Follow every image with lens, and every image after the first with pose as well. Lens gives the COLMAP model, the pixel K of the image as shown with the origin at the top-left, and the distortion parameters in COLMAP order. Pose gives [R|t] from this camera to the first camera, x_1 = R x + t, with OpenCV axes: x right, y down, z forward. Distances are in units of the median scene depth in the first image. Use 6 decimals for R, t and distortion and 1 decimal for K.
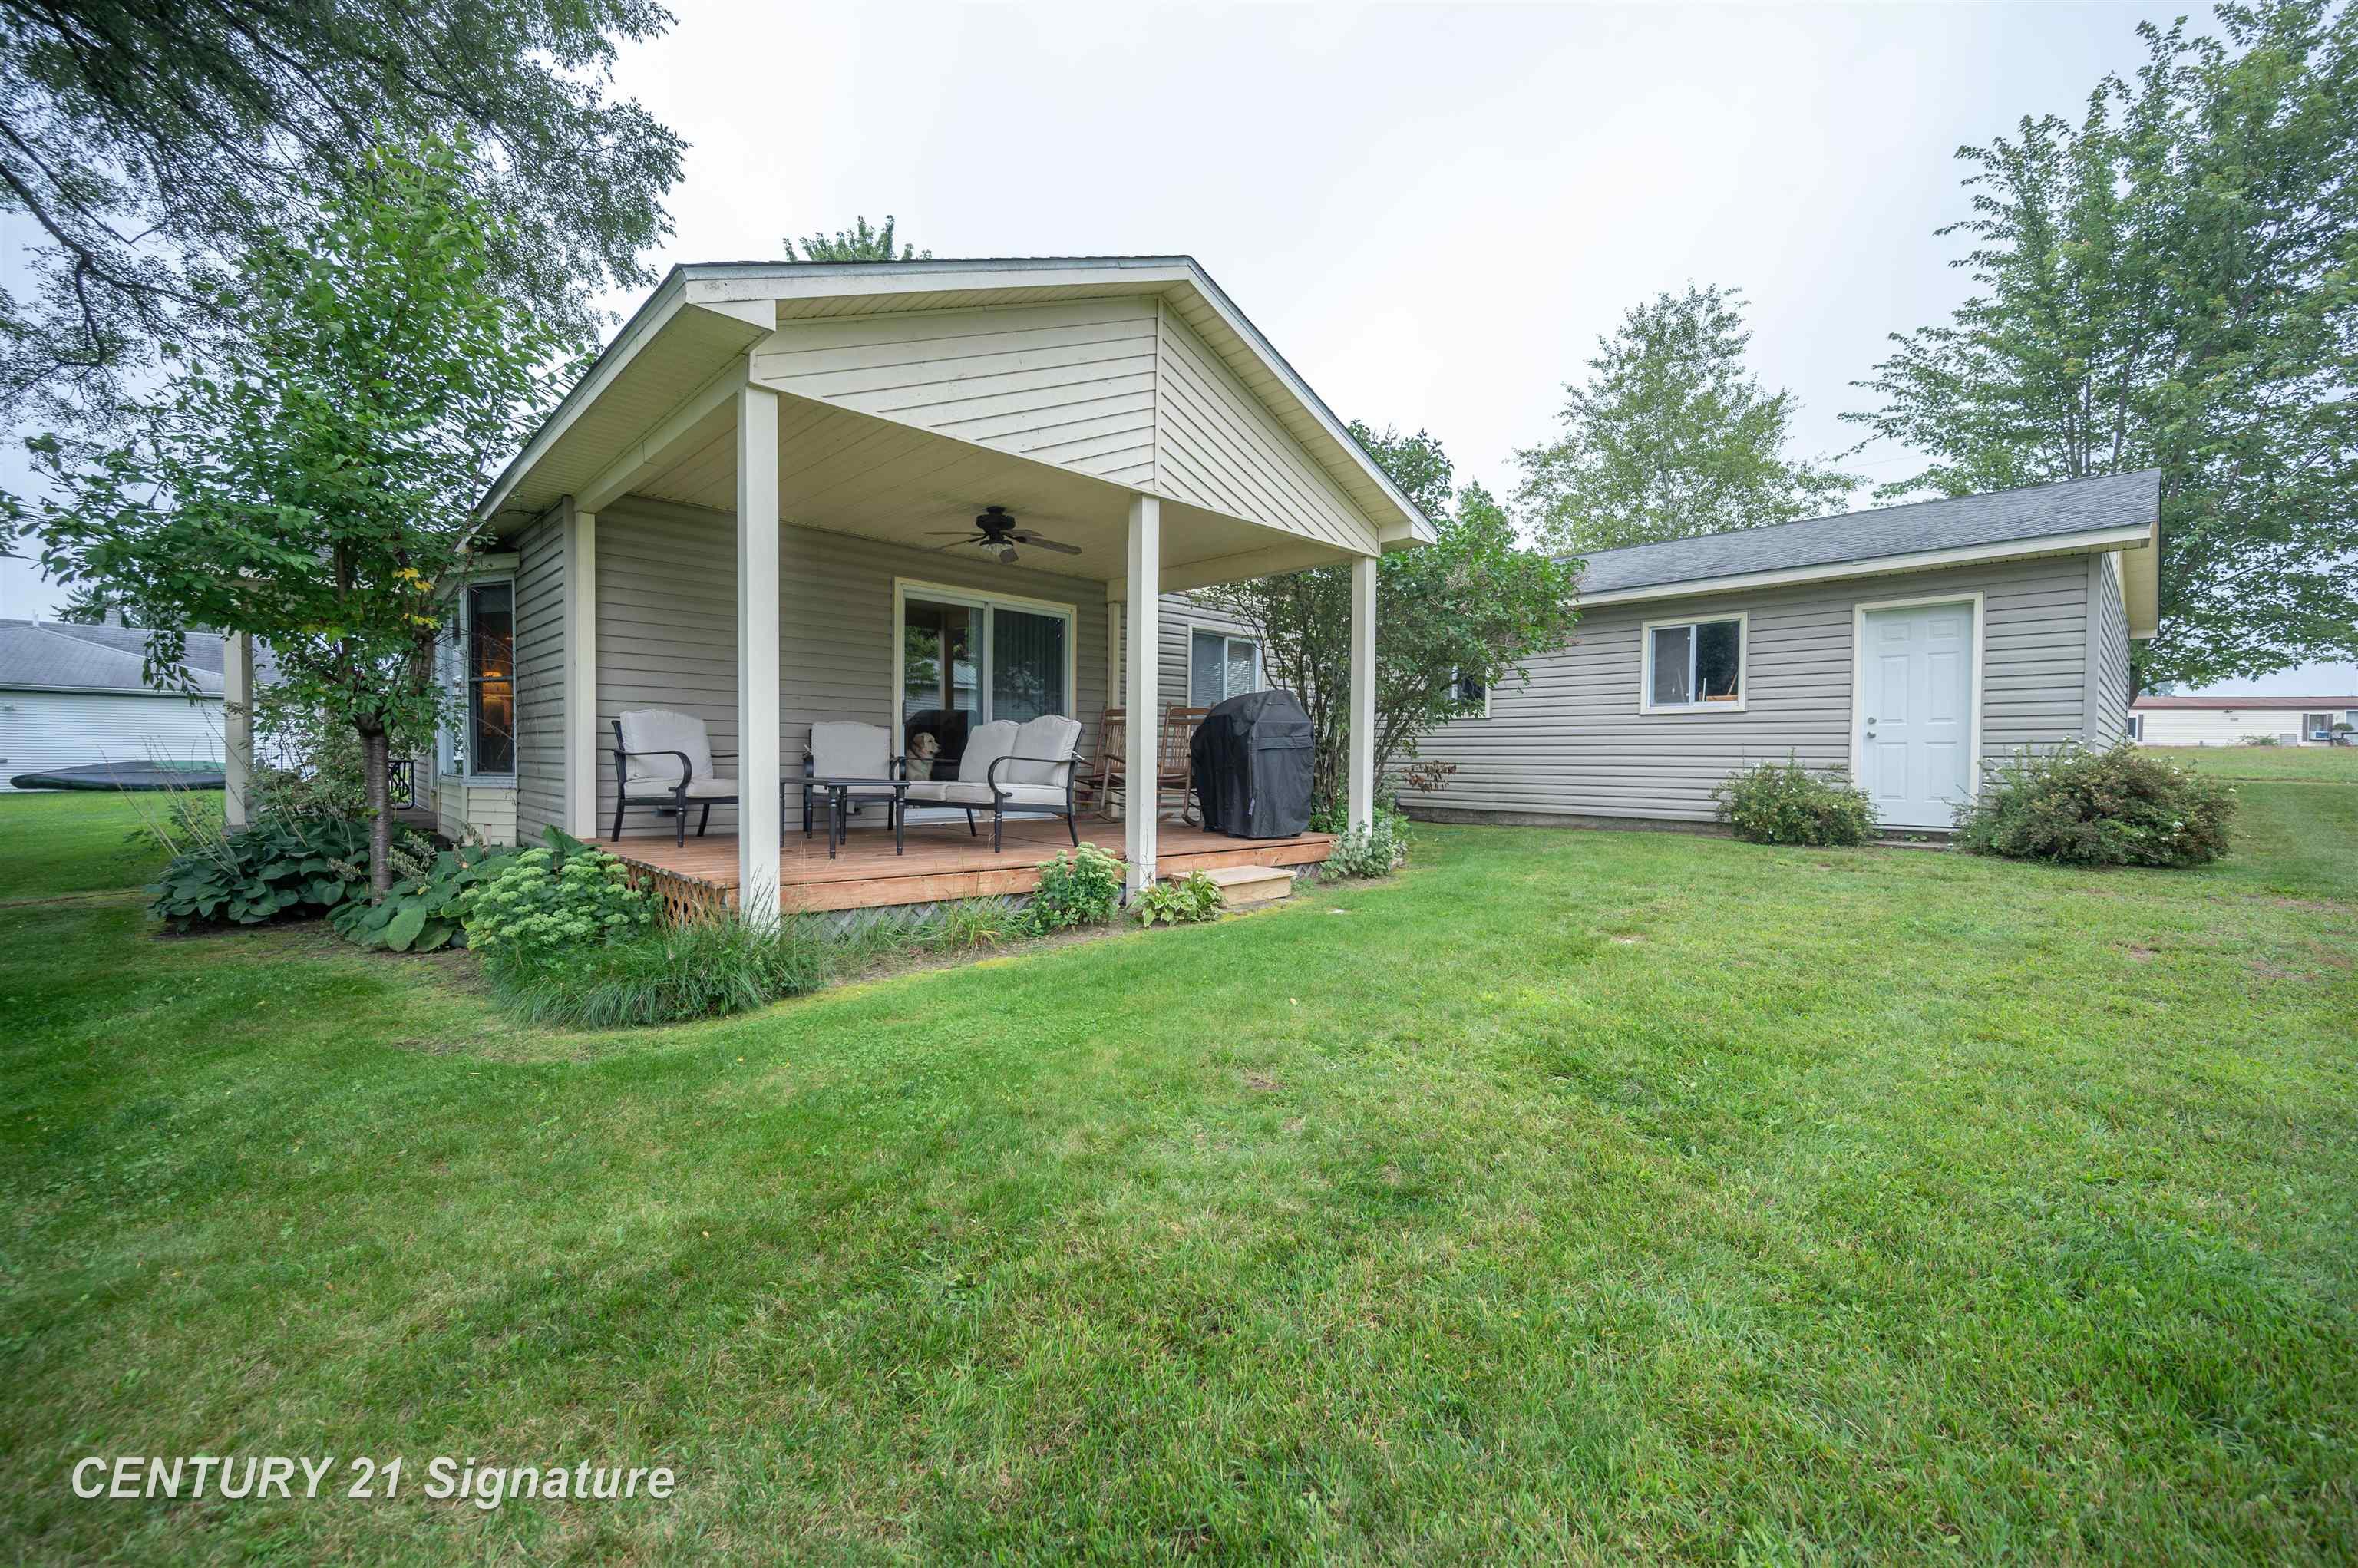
lens RADIAL K [[931.5, 0, 1213.8], [0, 931.5, 777.4], [0, 0, 1]] dist [-0.000722, -0.000015]
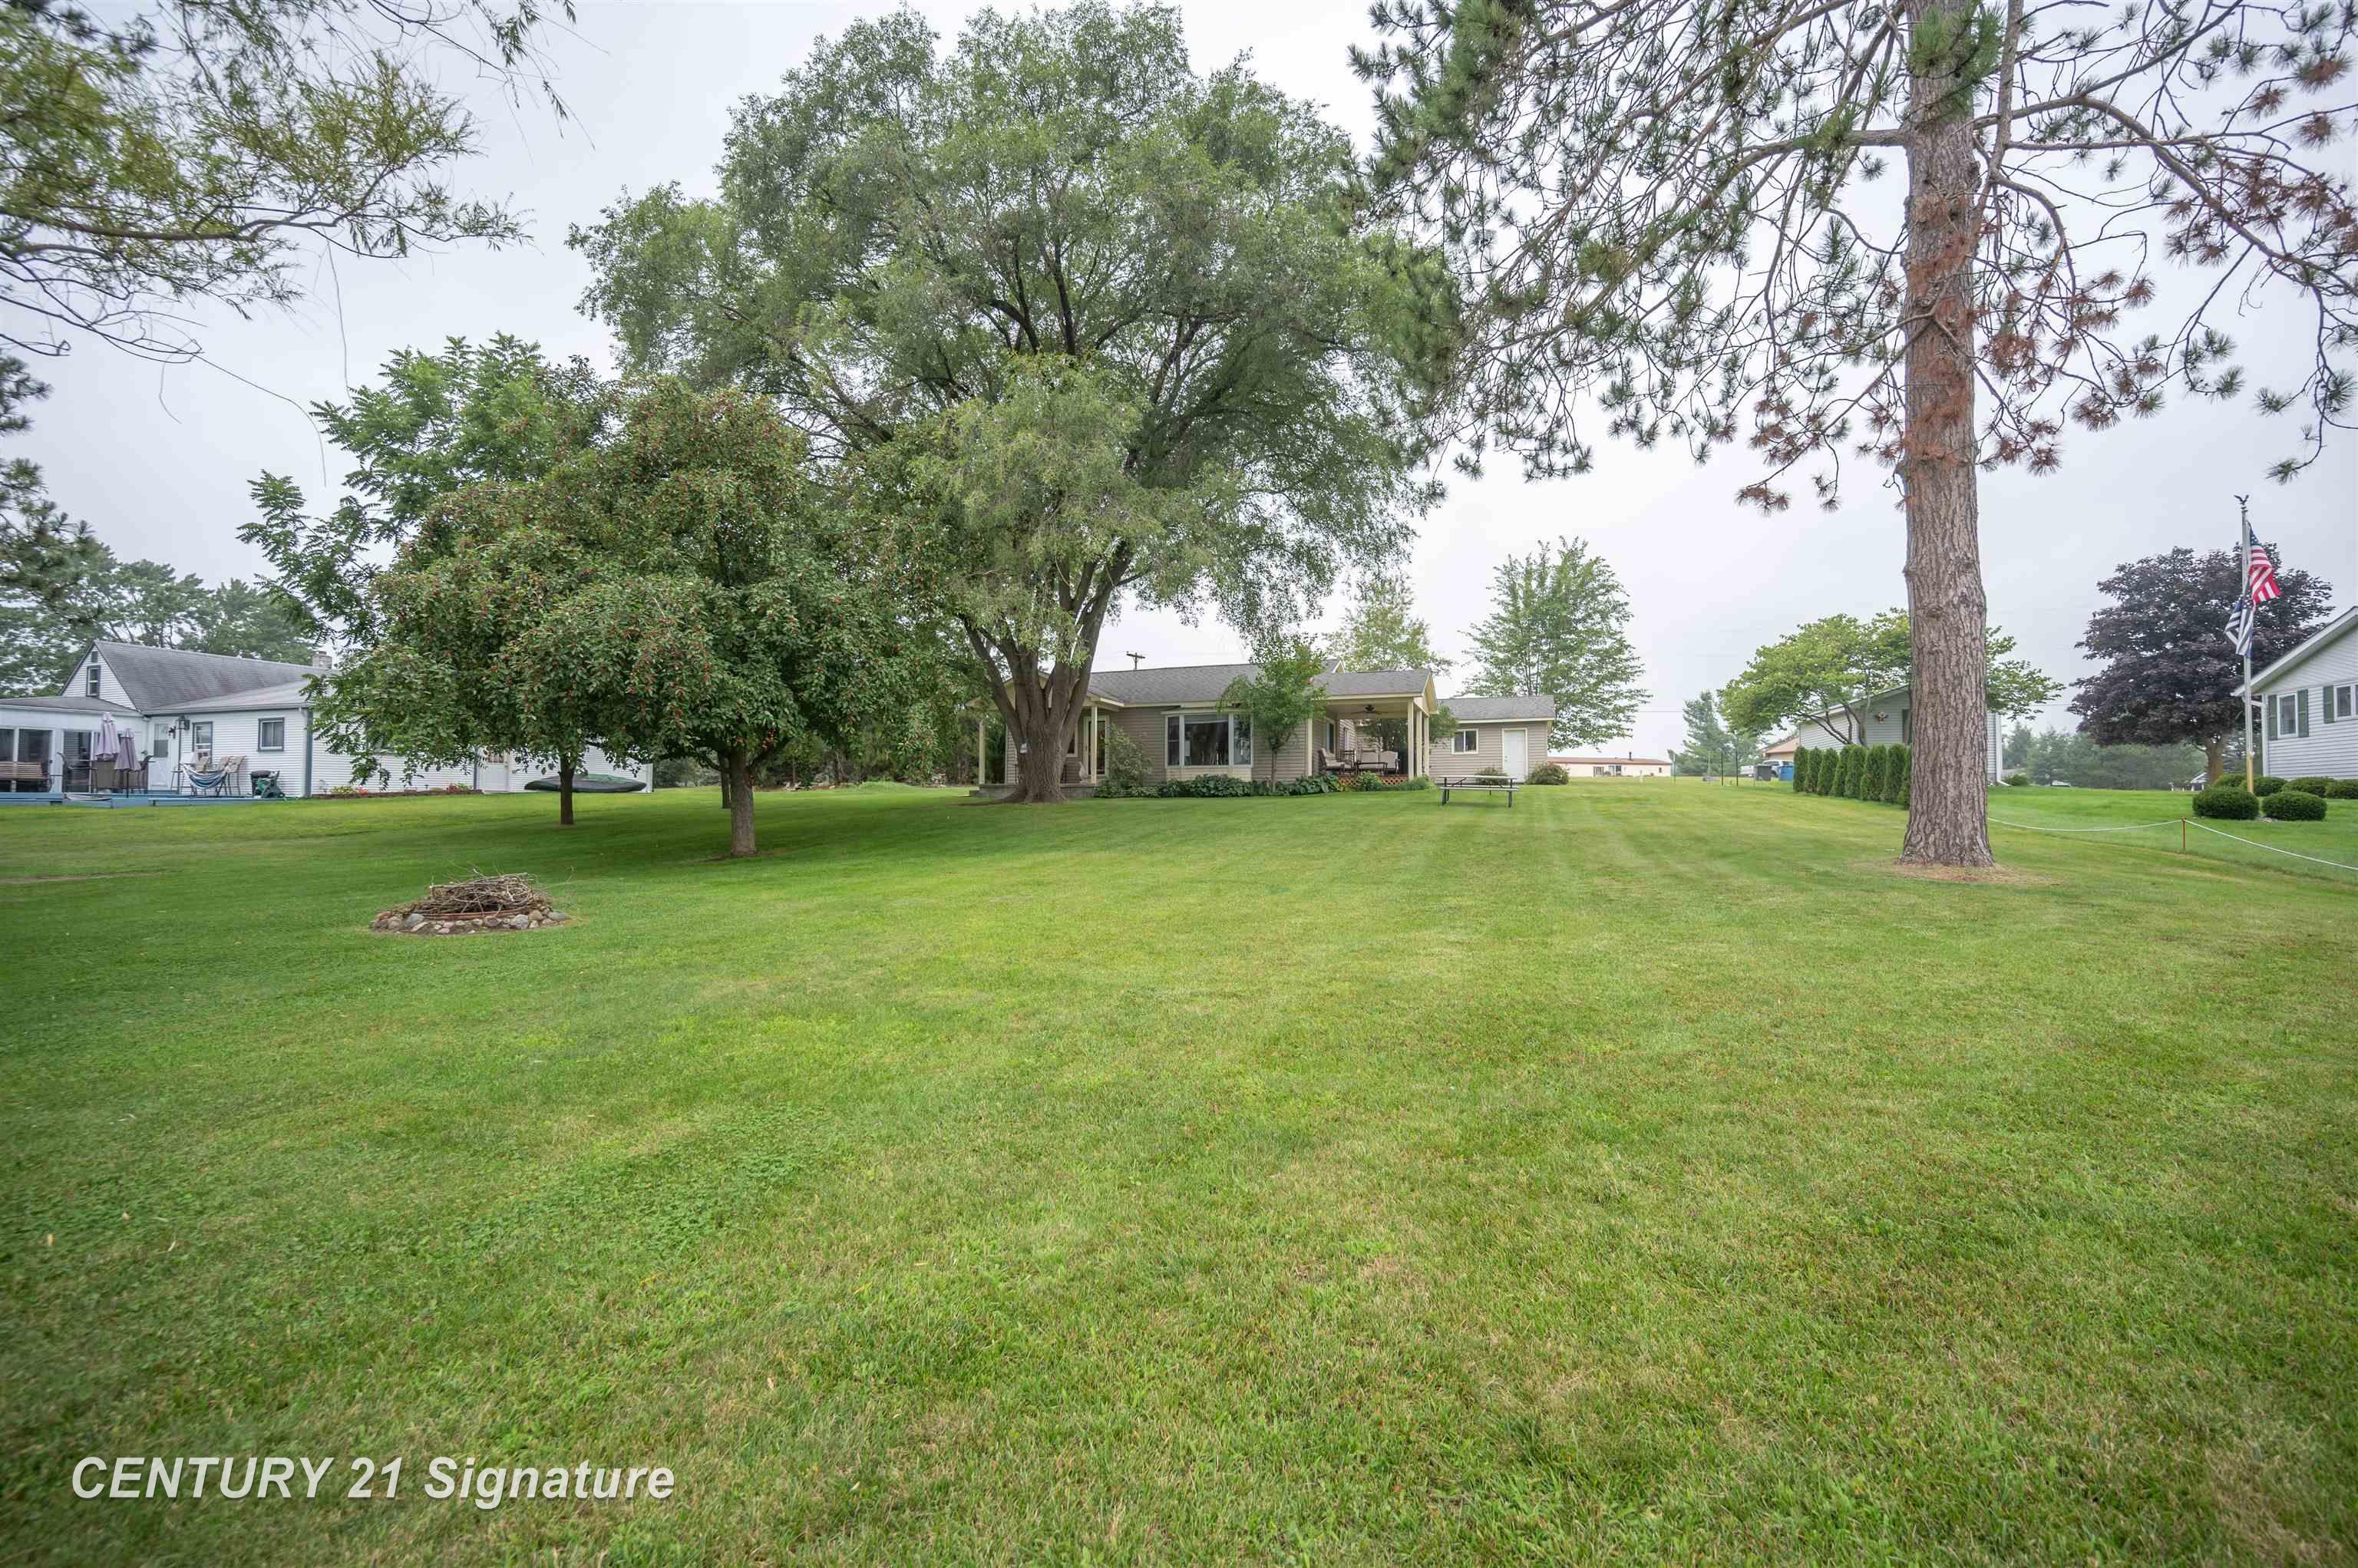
lens RADIAL K [[931.5, 0, 1213.8], [0, 931.5, 777.4], [0, 0, 1]] dist [-0.000722, -0.000015]
pose [[0.896440, 0.006360, 0.443119, -1.279580], [0.017706, 0.998585, -0.050152, 0.121932], [-0.442811, 0.052804, 0.895059, -1.195636]]
